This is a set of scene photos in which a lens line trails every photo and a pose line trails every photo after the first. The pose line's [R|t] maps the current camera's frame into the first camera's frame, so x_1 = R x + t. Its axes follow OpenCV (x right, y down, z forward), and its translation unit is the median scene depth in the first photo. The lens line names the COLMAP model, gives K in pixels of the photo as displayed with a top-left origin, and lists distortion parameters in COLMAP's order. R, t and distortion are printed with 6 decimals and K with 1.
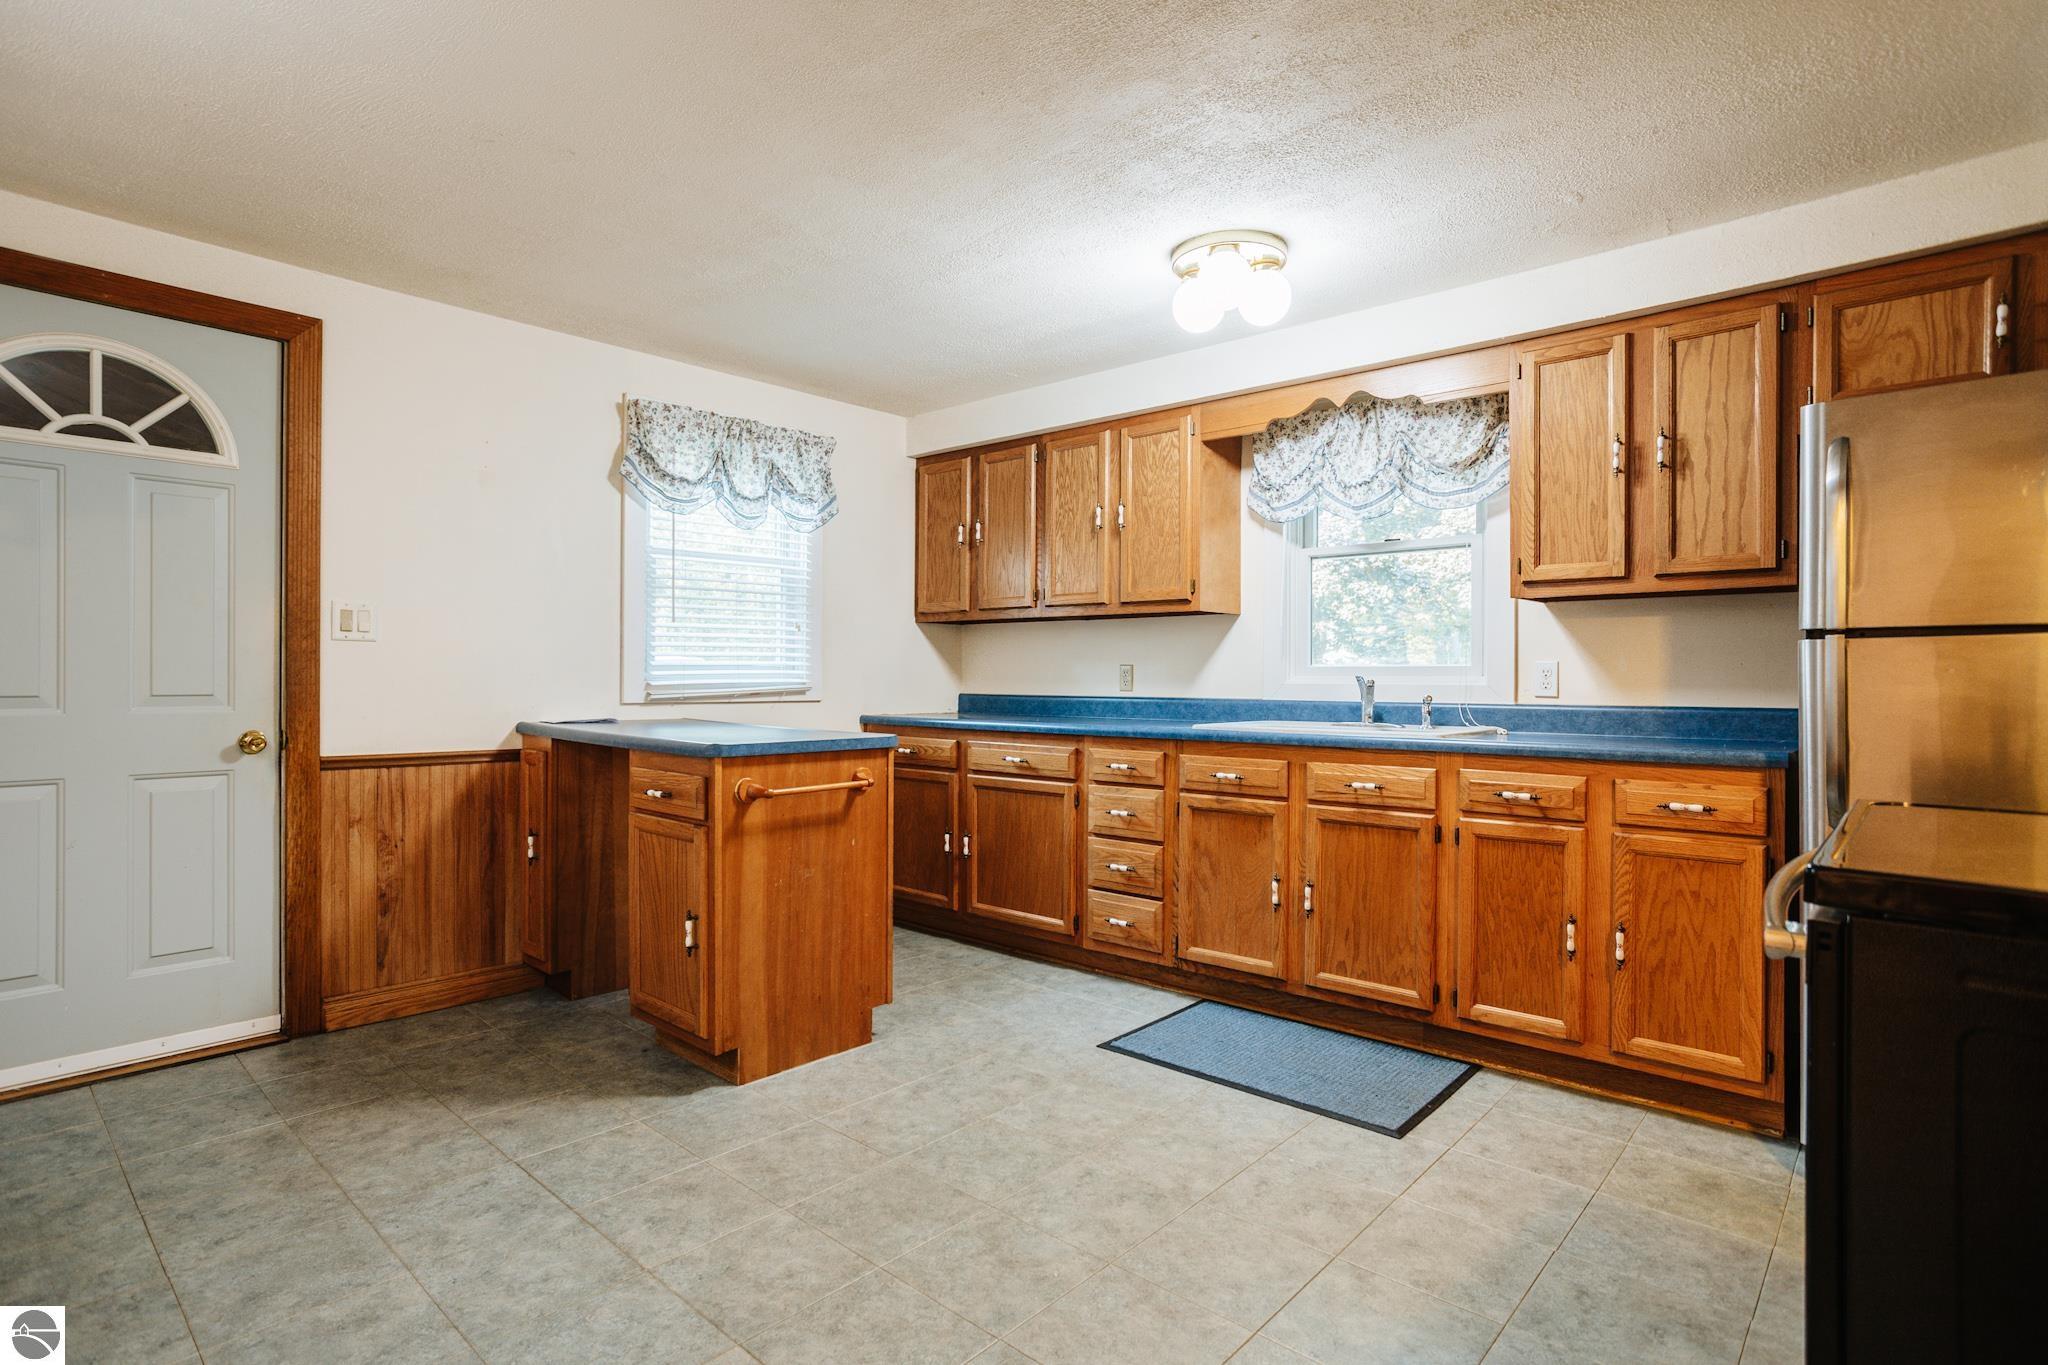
lens RADIAL K [[1014.0, 0, 994.6], [0, 1014.0, 676.9], [0, 0, 1]] dist [-0.058971, 0.037015]
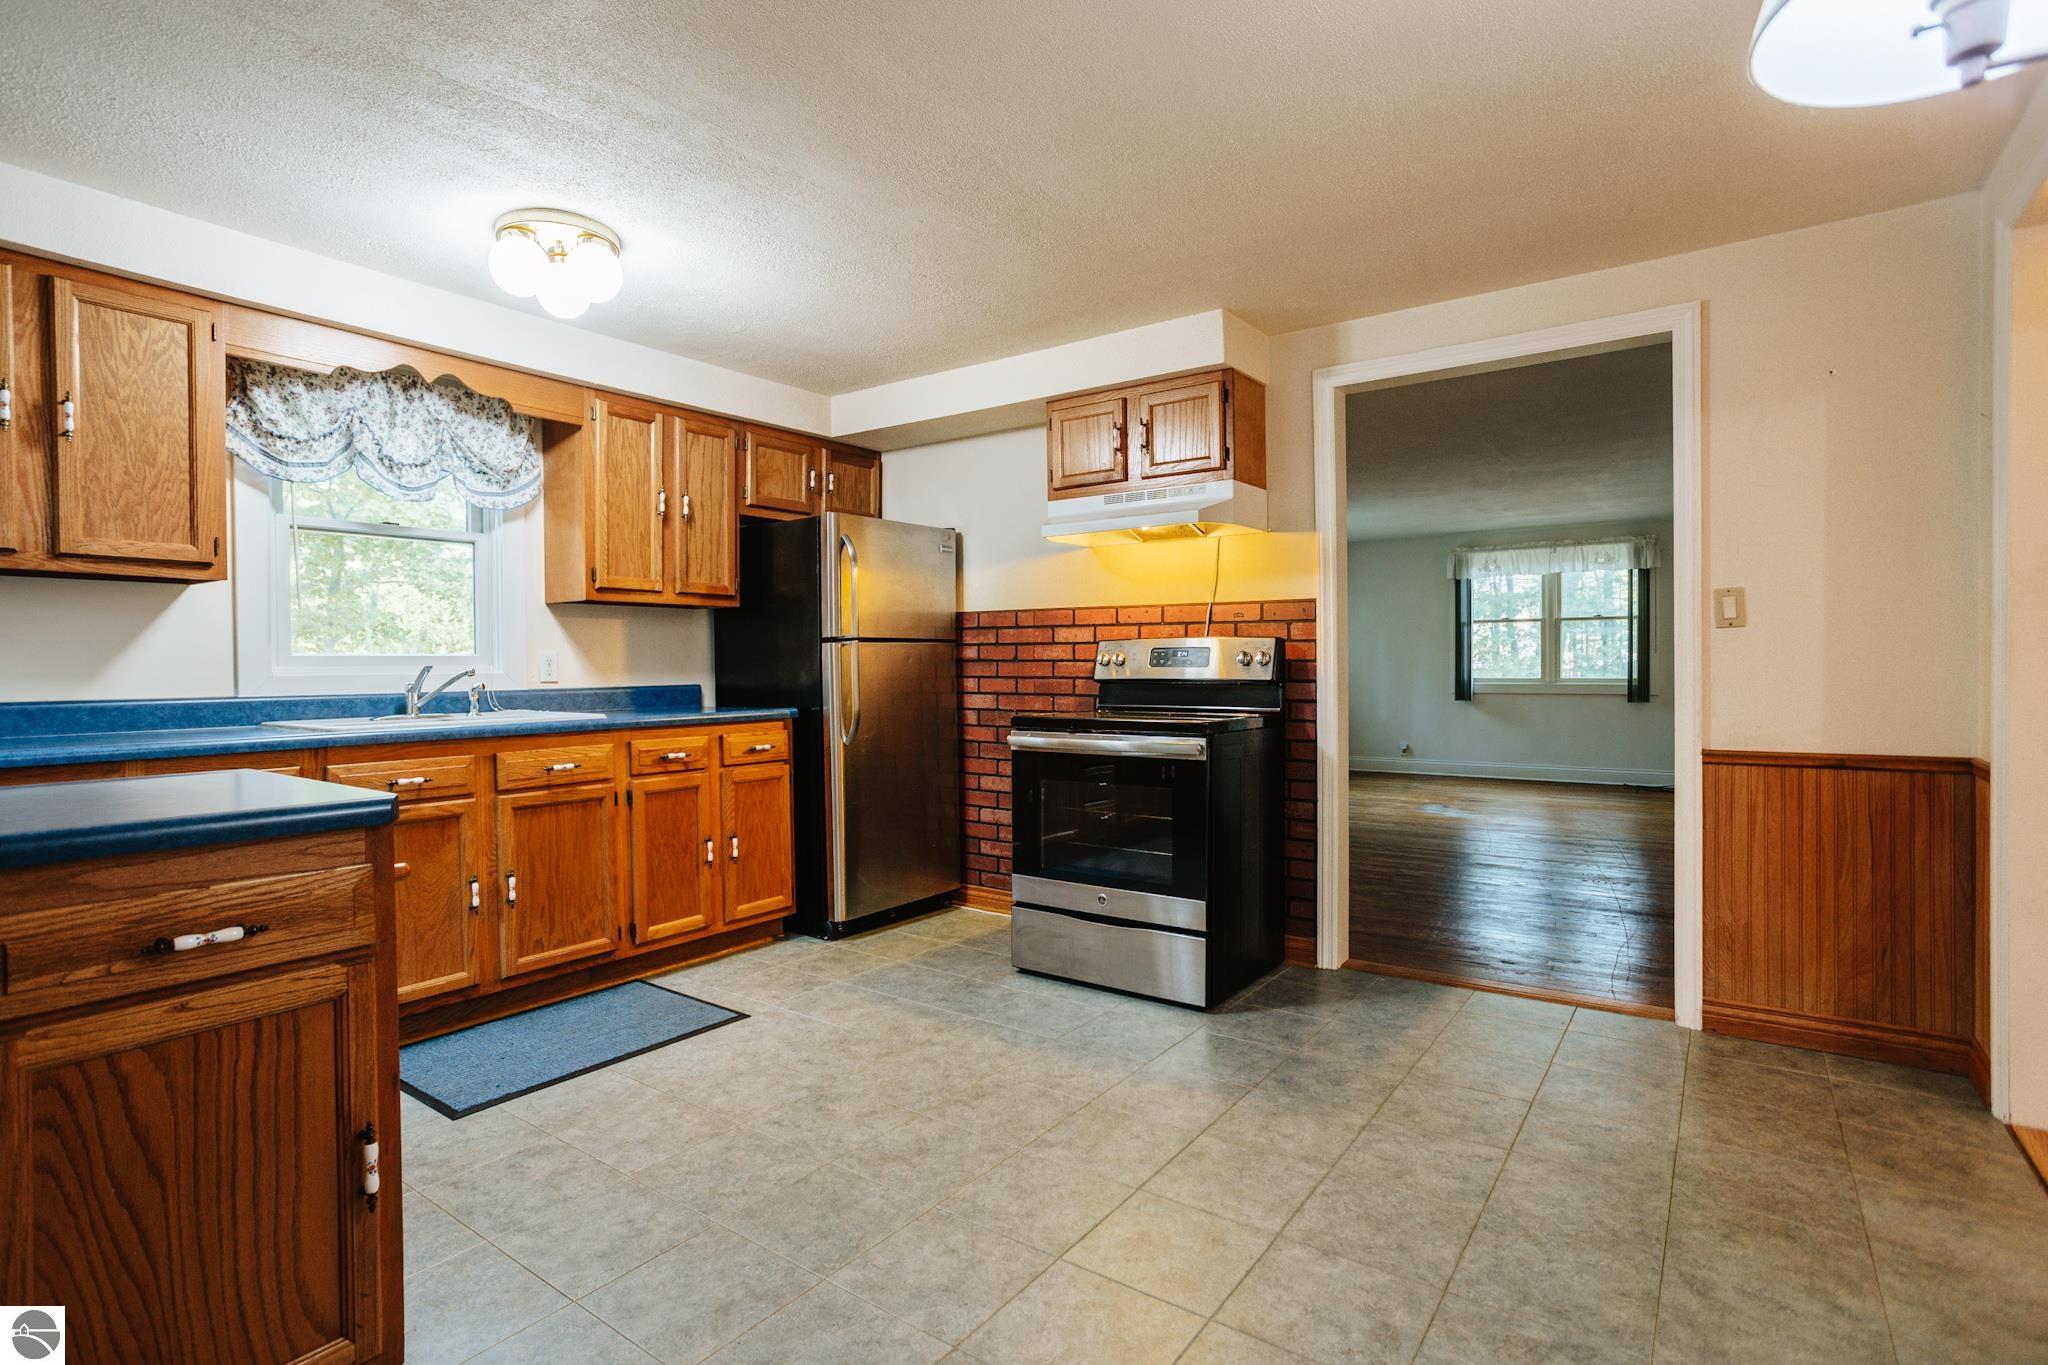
lens RADIAL K [[1014.0, 0, 994.6], [0, 1014.0, 676.9], [0, 0, 1]] dist [-0.058971, 0.037015]
pose [[-0.104966, -0.017068, 0.994329, -0.782950], [0.006180, 0.999822, 0.017815, -0.004846], [-0.994457, 0.008015, -0.104842, 0.680308]]
